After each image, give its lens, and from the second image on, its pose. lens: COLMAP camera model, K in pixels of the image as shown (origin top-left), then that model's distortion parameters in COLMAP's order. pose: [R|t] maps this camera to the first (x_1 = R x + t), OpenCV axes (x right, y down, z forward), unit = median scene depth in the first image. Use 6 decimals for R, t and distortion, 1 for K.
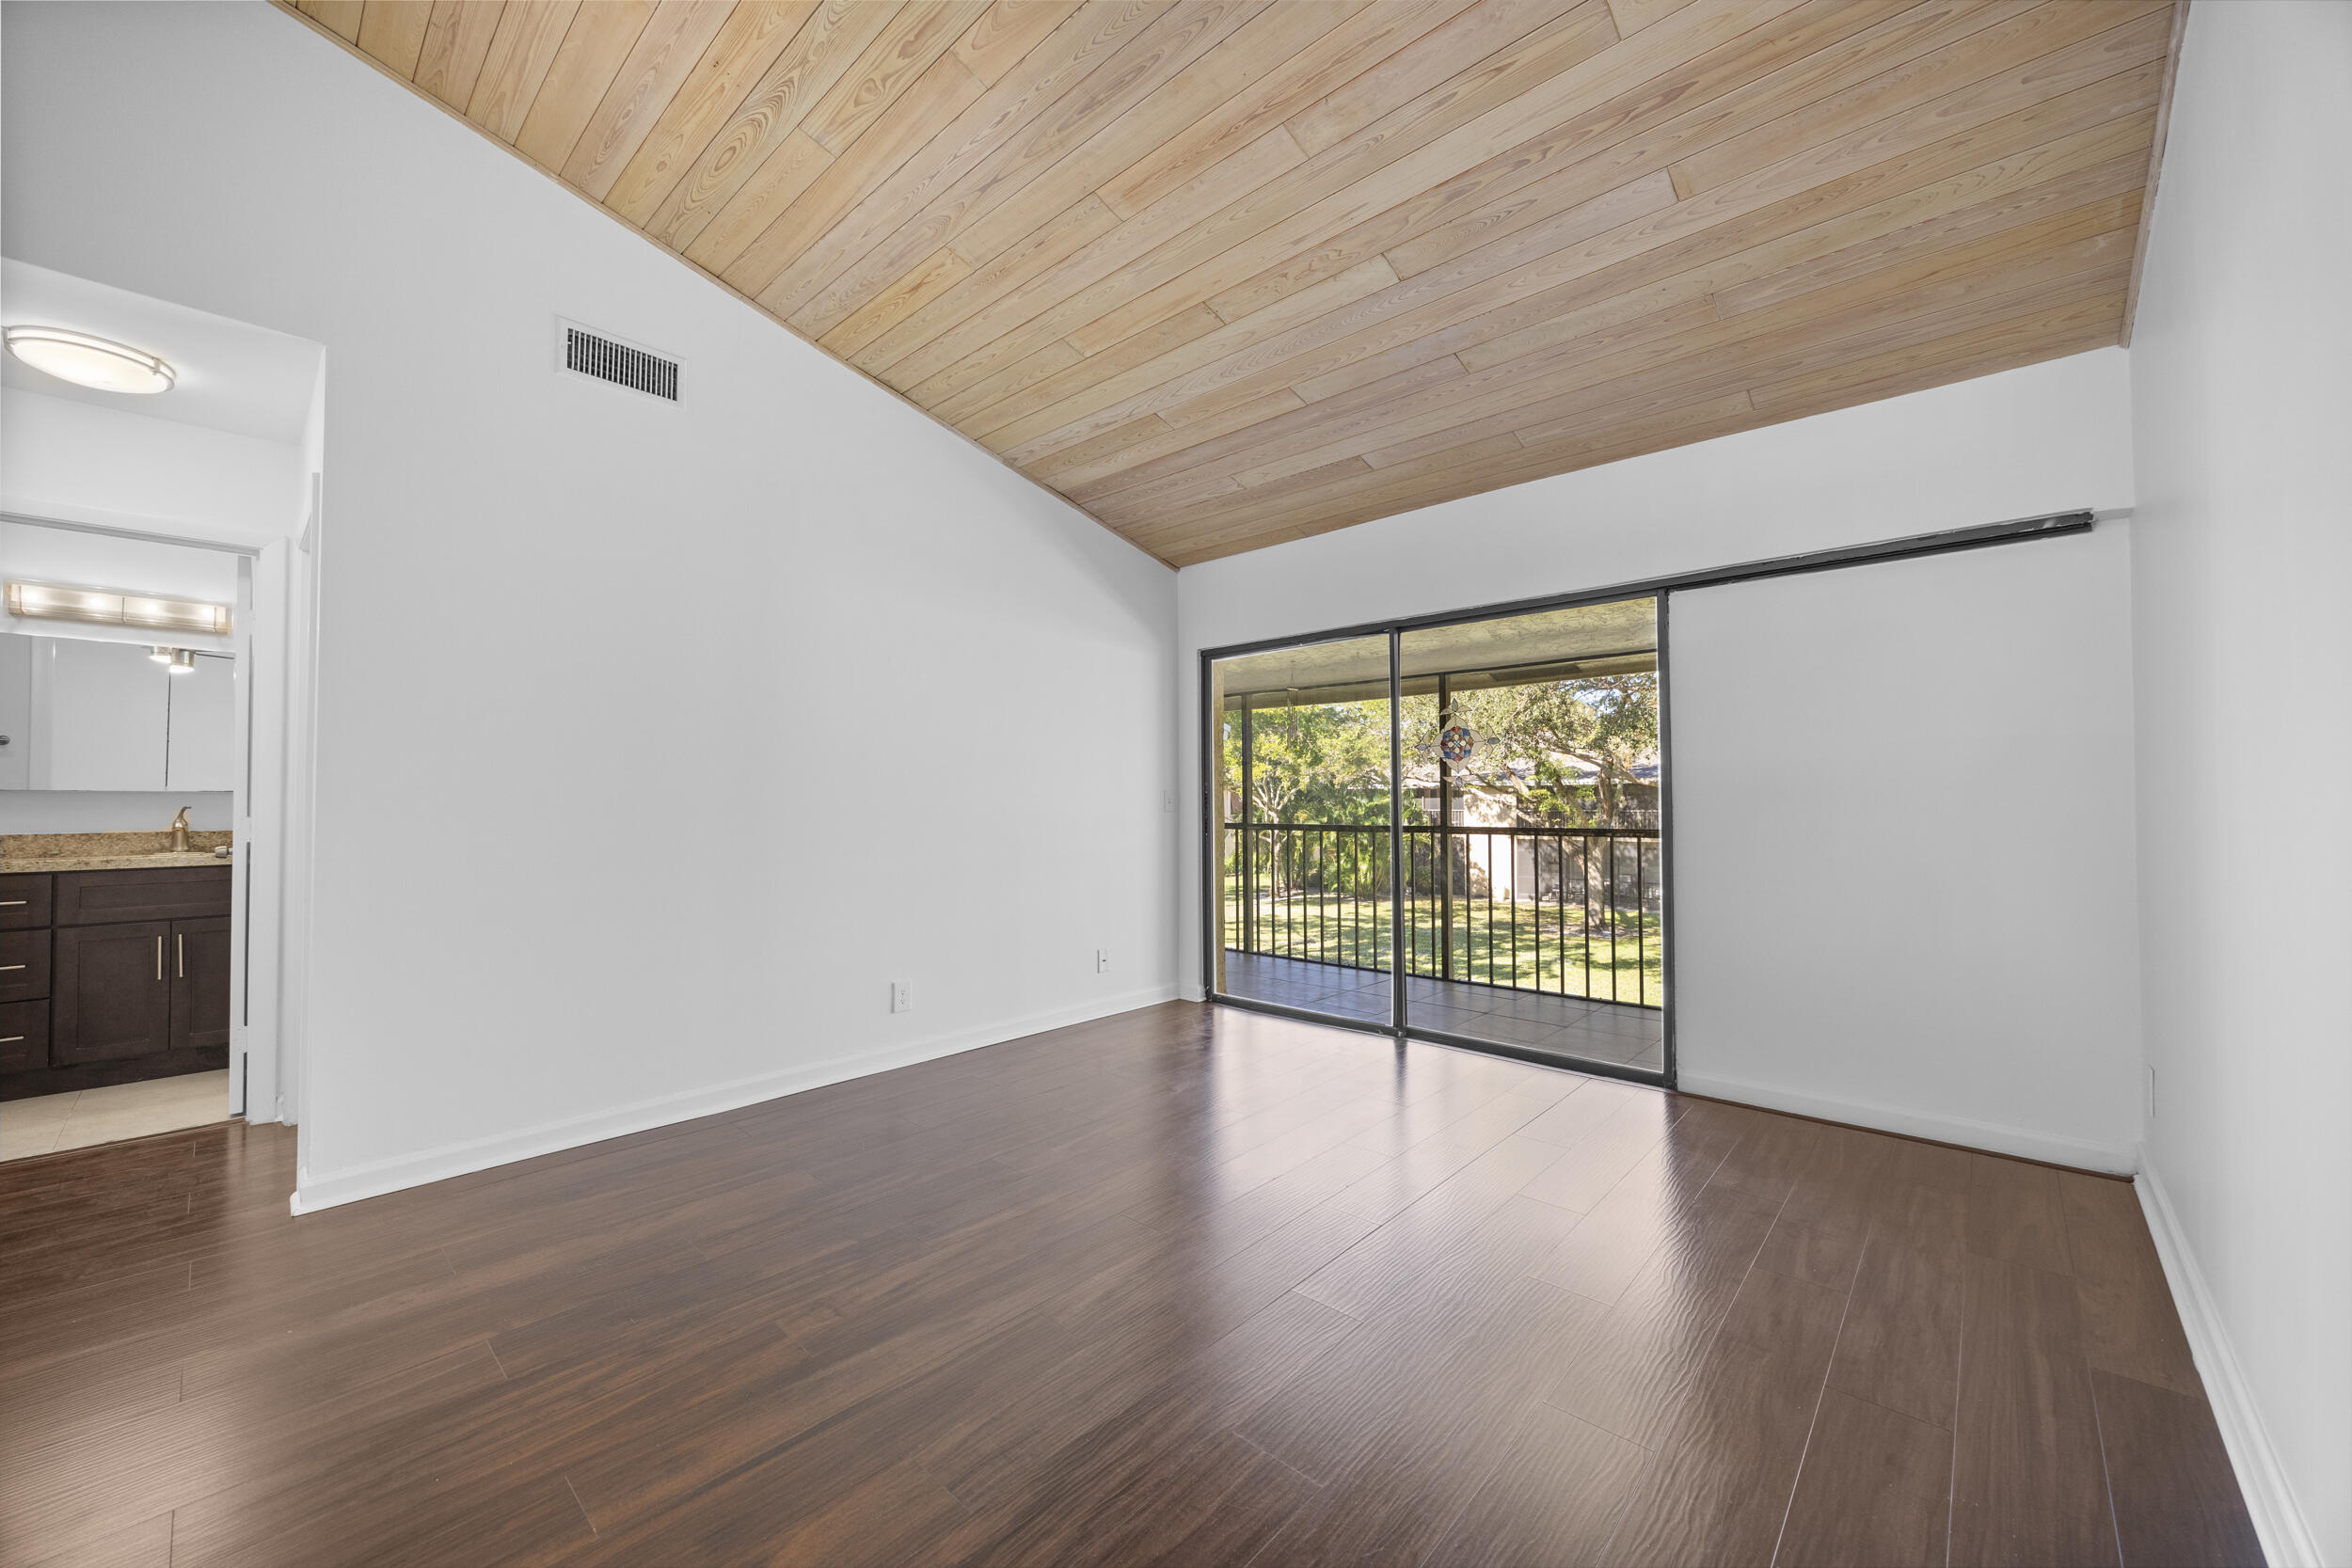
lens RADIAL K [[888.3, 0, 1178.9], [0, 888.3, 782.3], [0, 0, 1]] dist [0.000100, -0.000385]
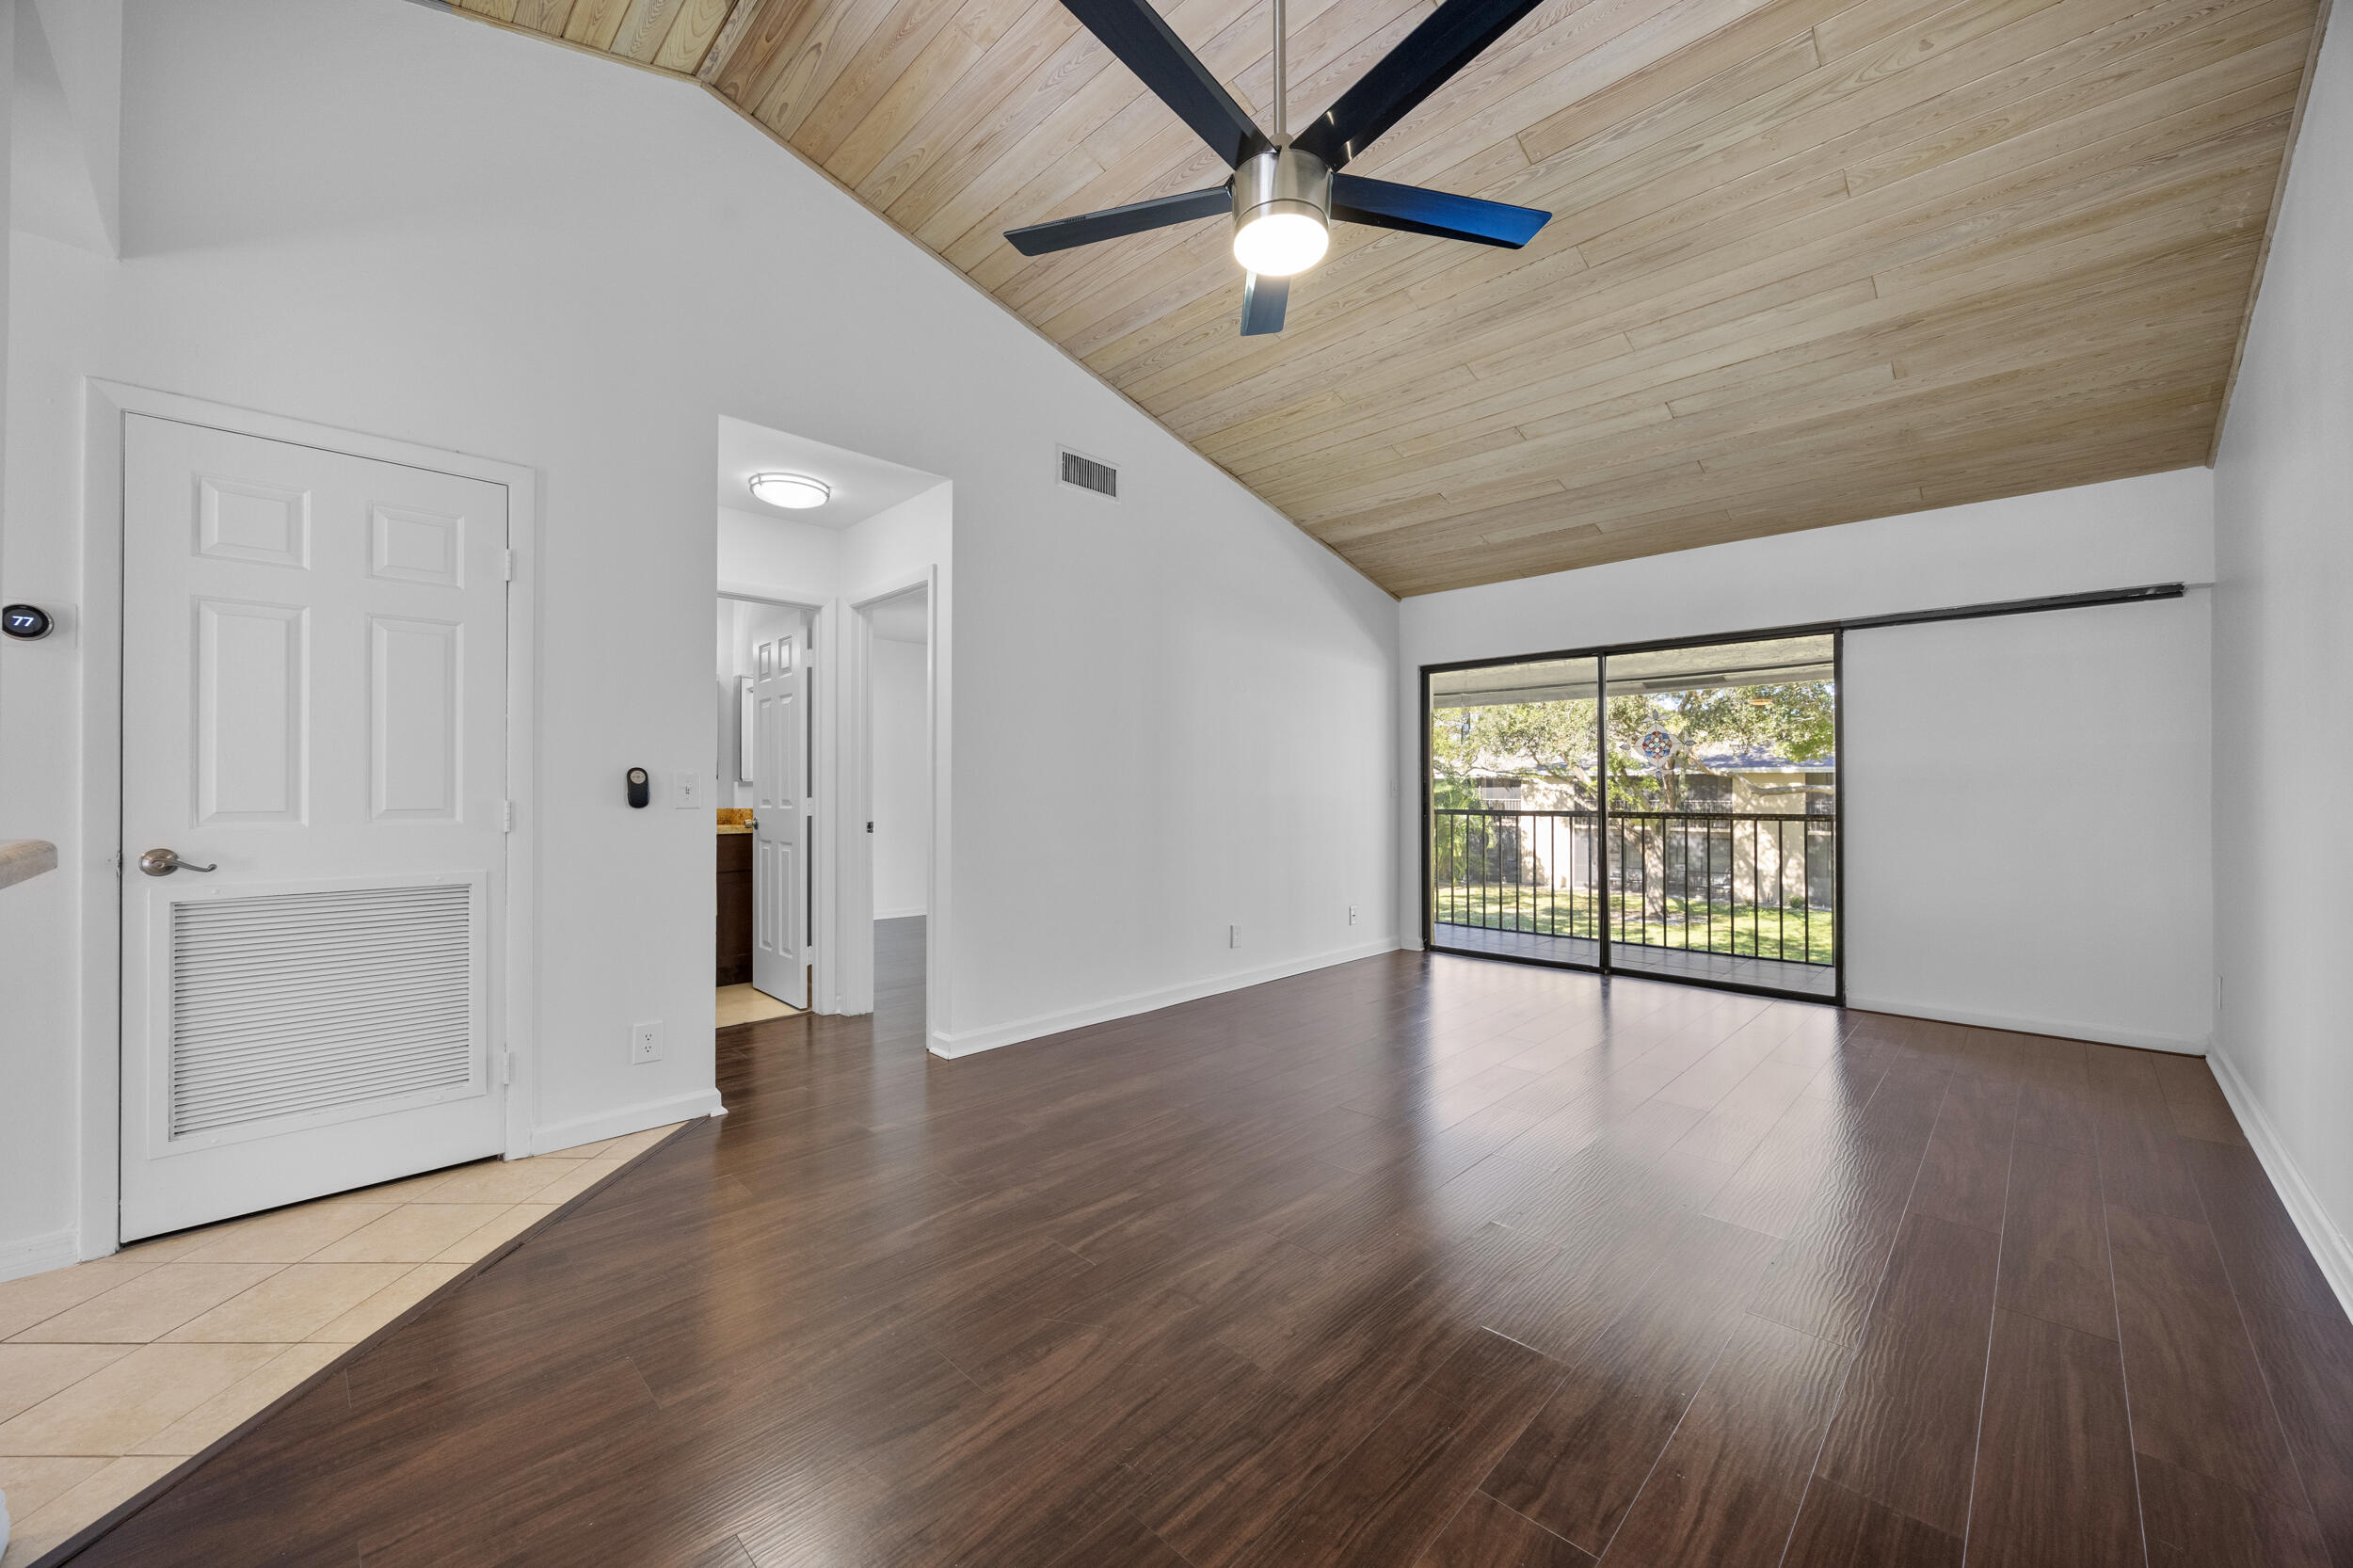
lens RADIAL K [[888.8, 0, 1179.4], [0, 888.8, 782.3], [0, 0, 1]] dist [0.000100, -0.000385]
pose [[0.999399, 0.003671, -0.034475, -0.328472], [-0.003210, 0.999905, 0.013418, -0.004137], [0.034521, -0.013299, 0.999316, -0.298615]]
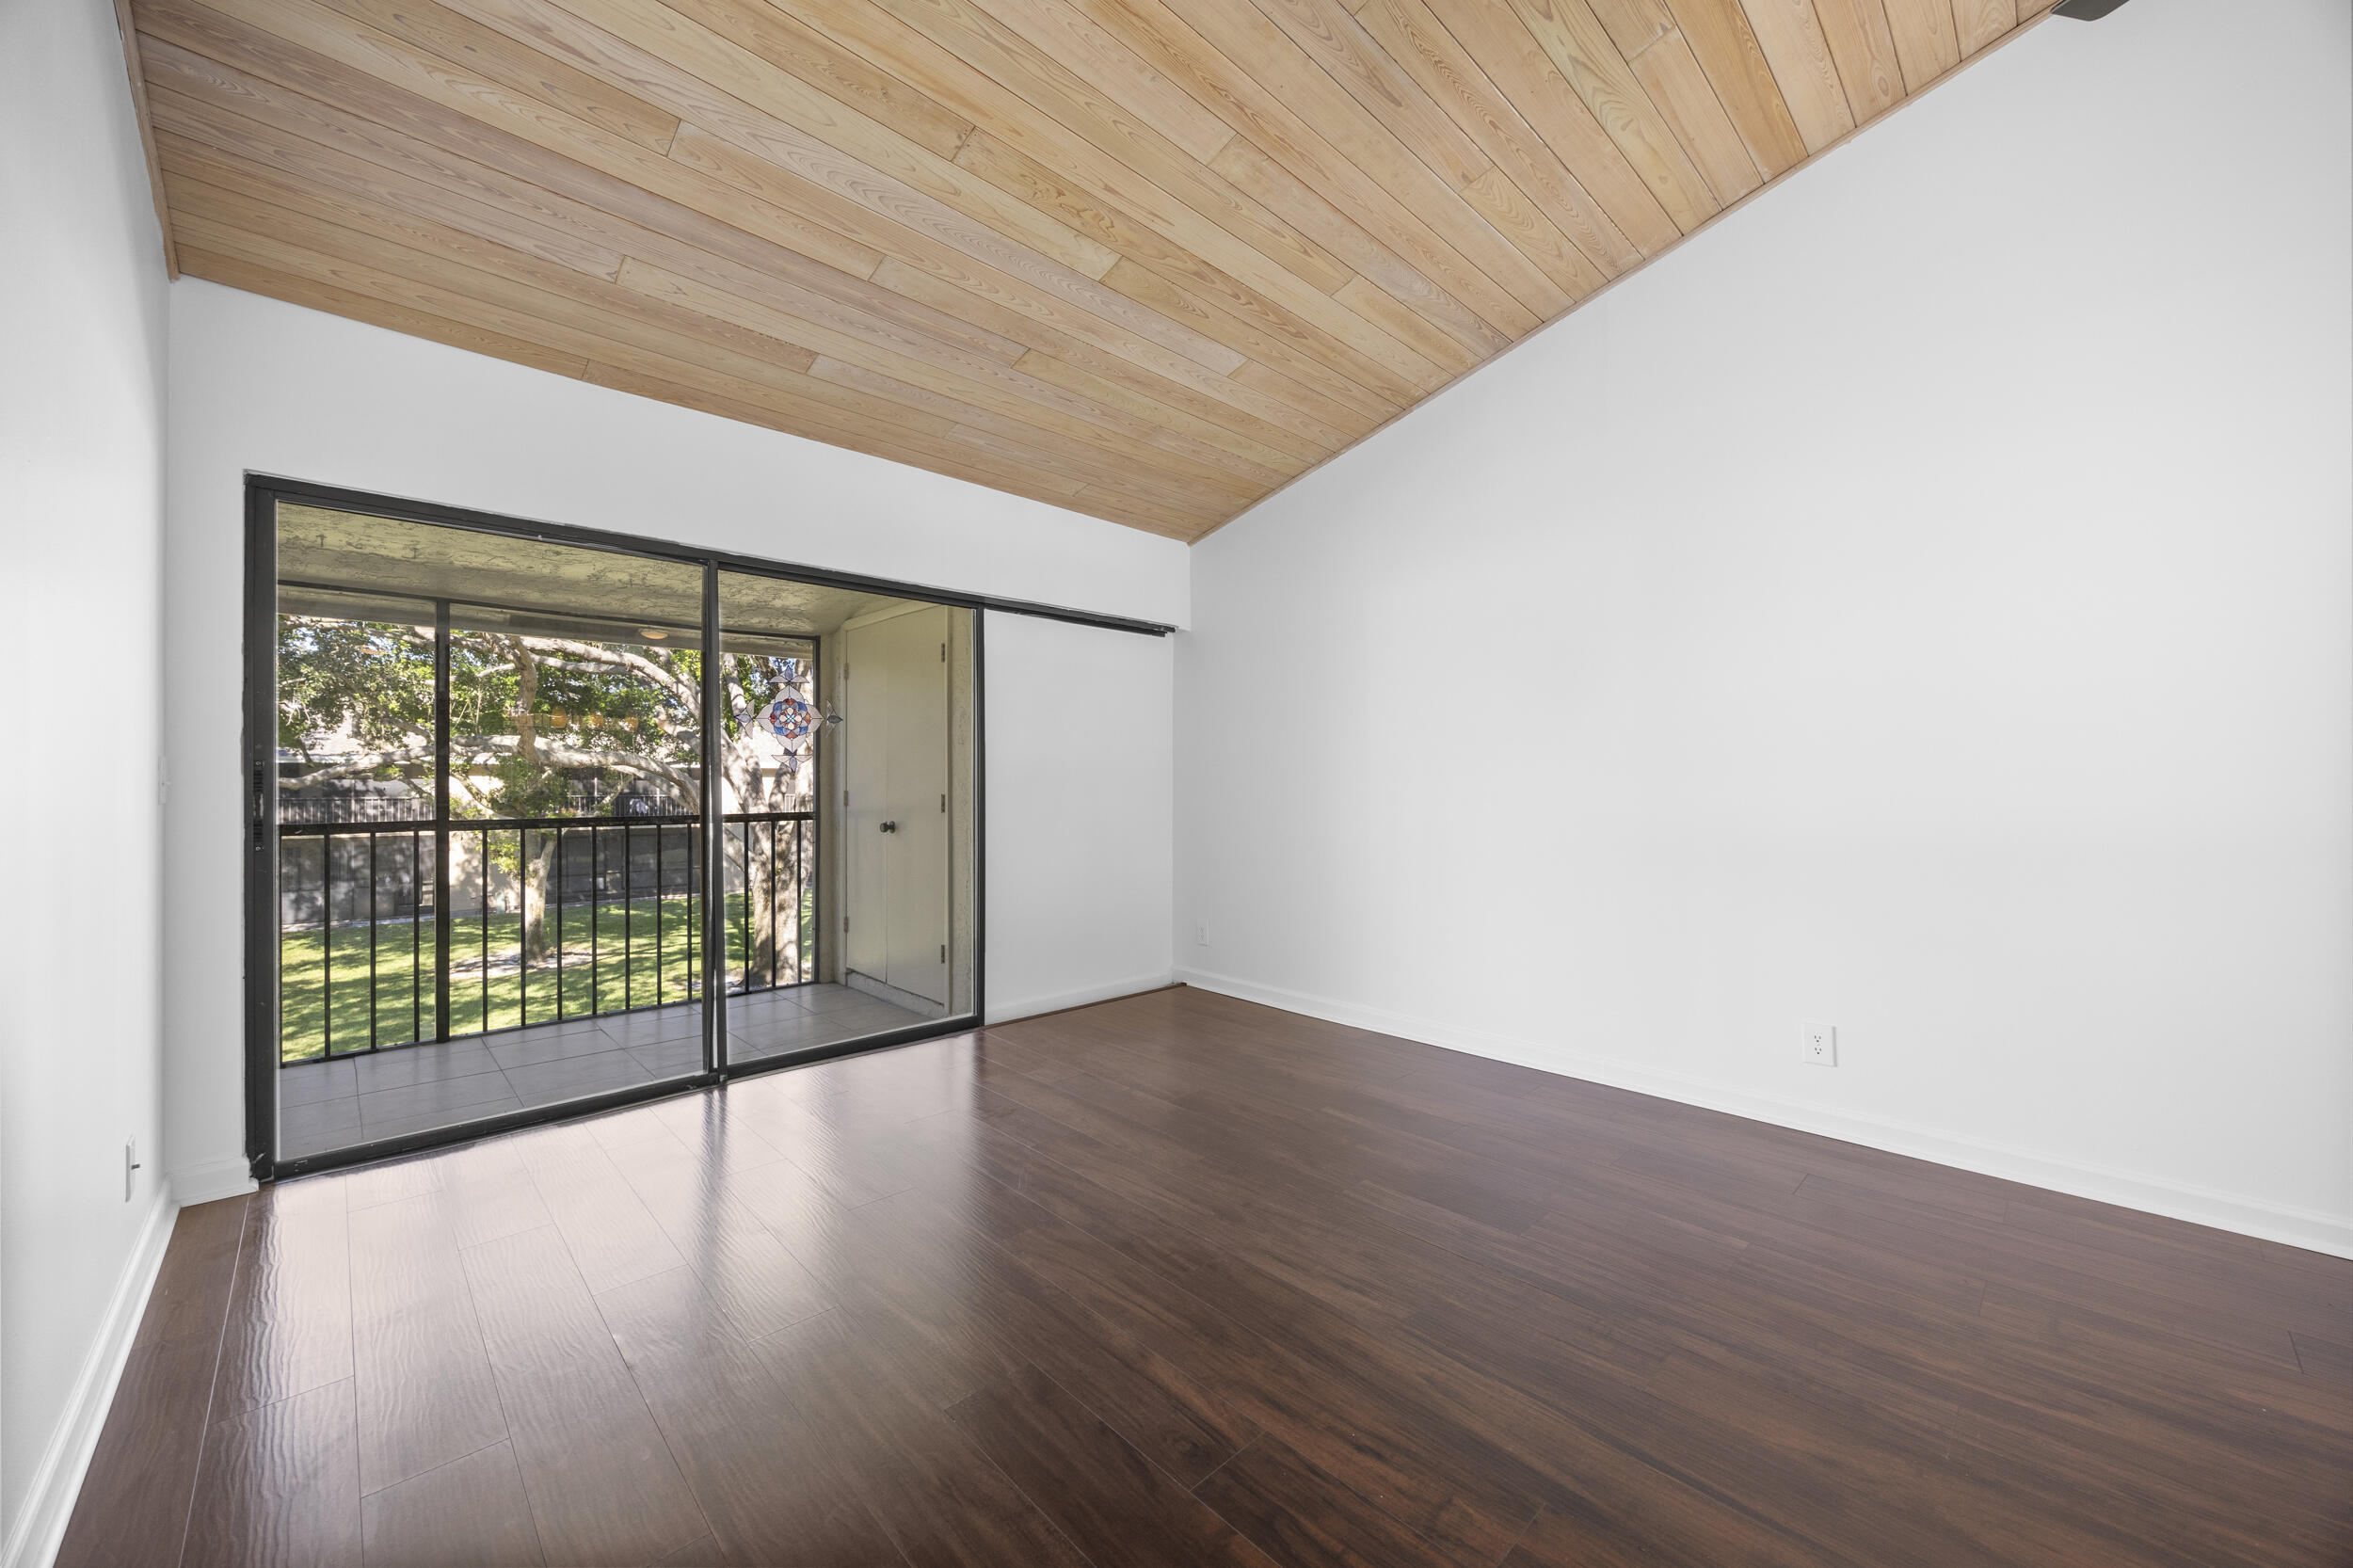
lens RADIAL K [[891.2, 0, 1181.3], [0, 891.2, 781.9], [0, 0, 1]] dist [-0.001010, -0.000013]
pose [[0.063041, 0.006471, 0.997990, -0.531237], [-0.020989, 0.999766, -0.005156, 0.015391], [-0.997790, -0.020621, 0.063162, 0.564564]]
